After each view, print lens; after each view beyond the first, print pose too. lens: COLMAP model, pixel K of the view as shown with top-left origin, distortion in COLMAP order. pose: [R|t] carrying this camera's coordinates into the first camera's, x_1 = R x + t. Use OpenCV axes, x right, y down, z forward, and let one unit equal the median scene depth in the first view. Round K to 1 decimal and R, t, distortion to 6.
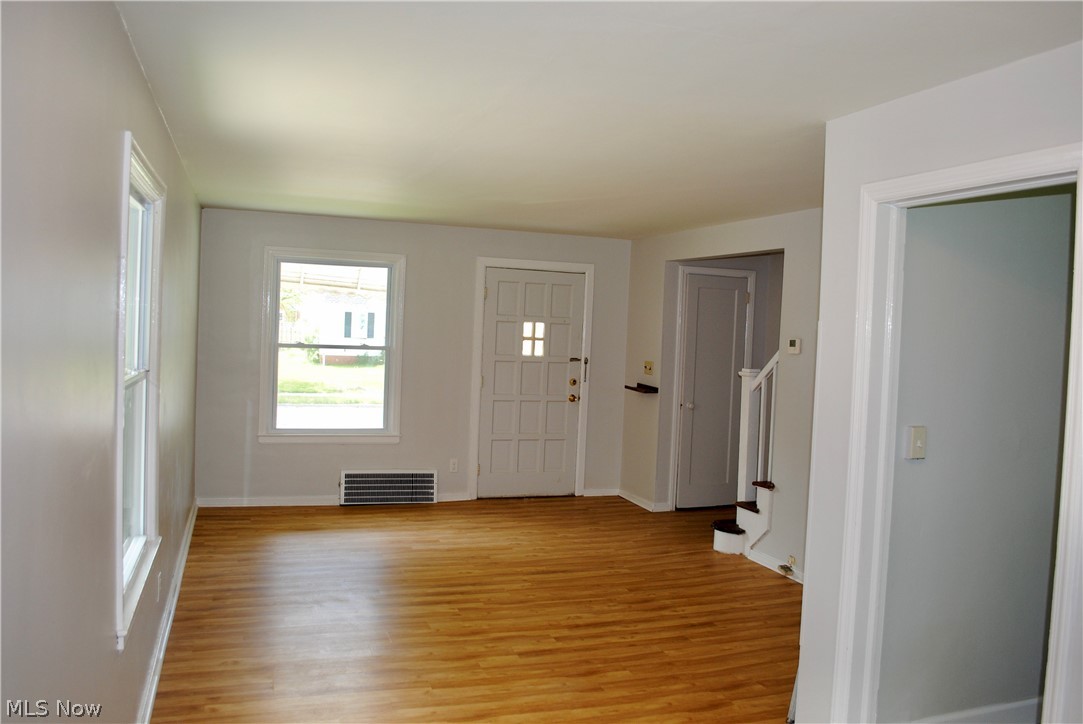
lens RADIAL K [[858.0, 0, 541.5], [0, 858.0, 362.0], [0, 0, 1]] dist [-0.074681, -0.002124]
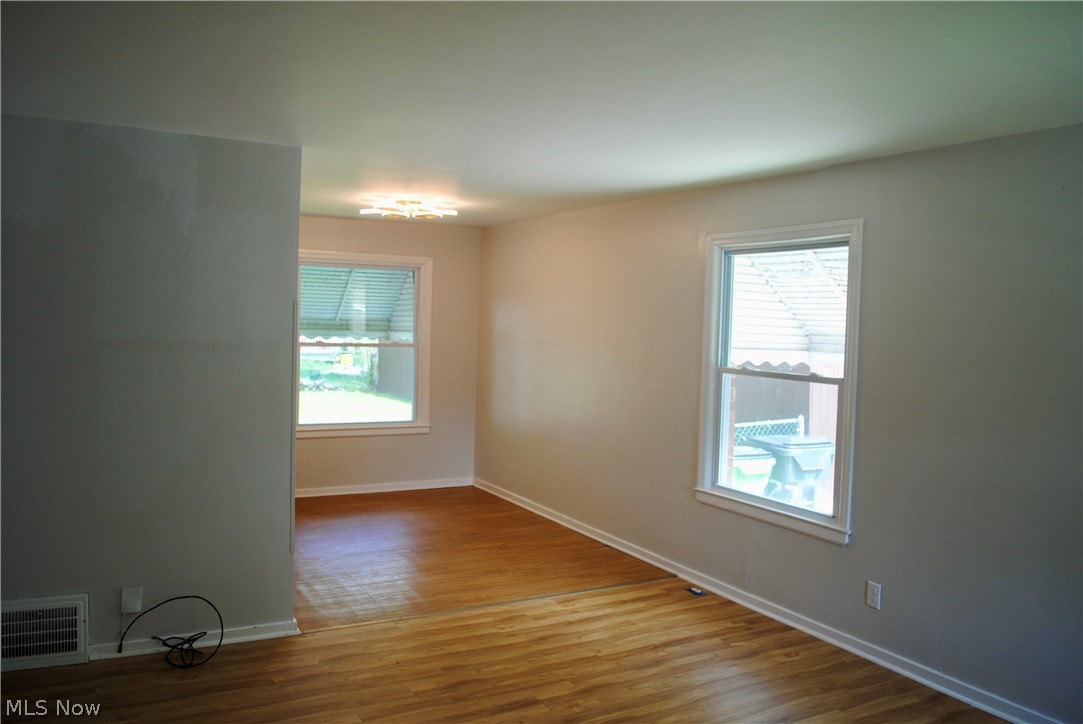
lens RADIAL K [[858.0, 0, 541.5], [0, 858.0, 362.0], [0, 0, 1]] dist [-0.074681, -0.002124]
pose [[-0.982958, -0.059800, -0.173831, 0.146528], [-0.075842, 0.993304, 0.087153, -0.078006], [0.167455, 0.098852, -0.980911, 1.900810]]
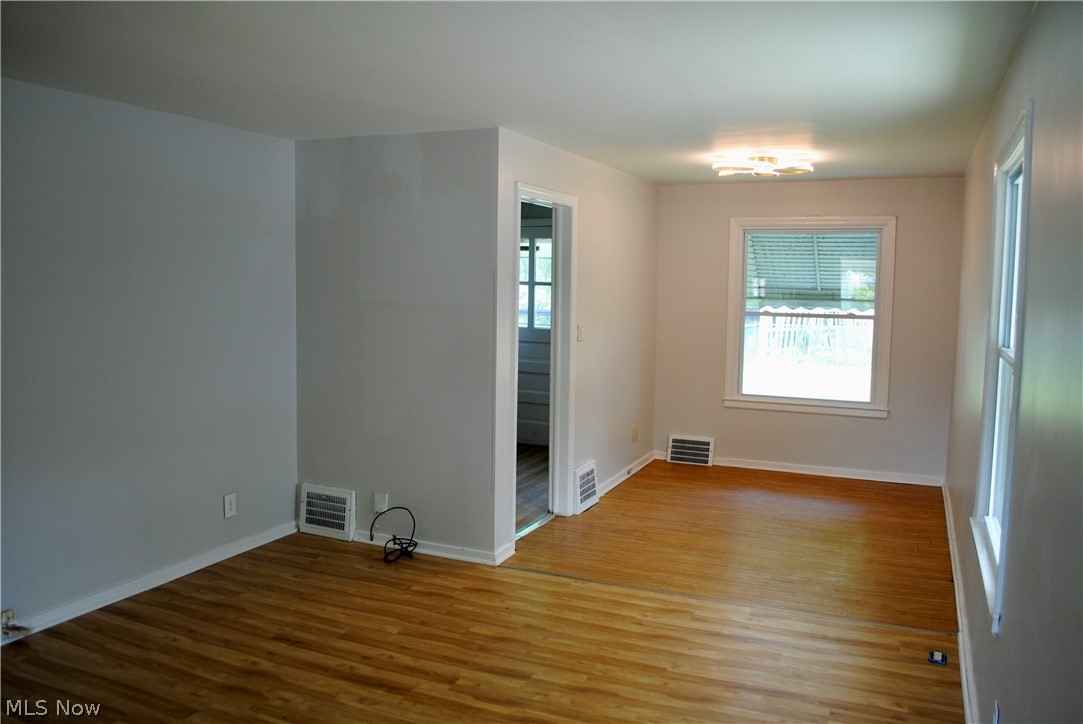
lens RADIAL K [[858.0, 0, 541.5], [0, 858.0, 362.0], [0, 0, 1]] dist [-0.074681, -0.002124]
pose [[-0.728442, -0.115926, 0.675228, -0.587109], [-0.012171, 0.987614, 0.156428, -0.093901], [-0.684999, 0.105730, -0.720831, 1.630507]]
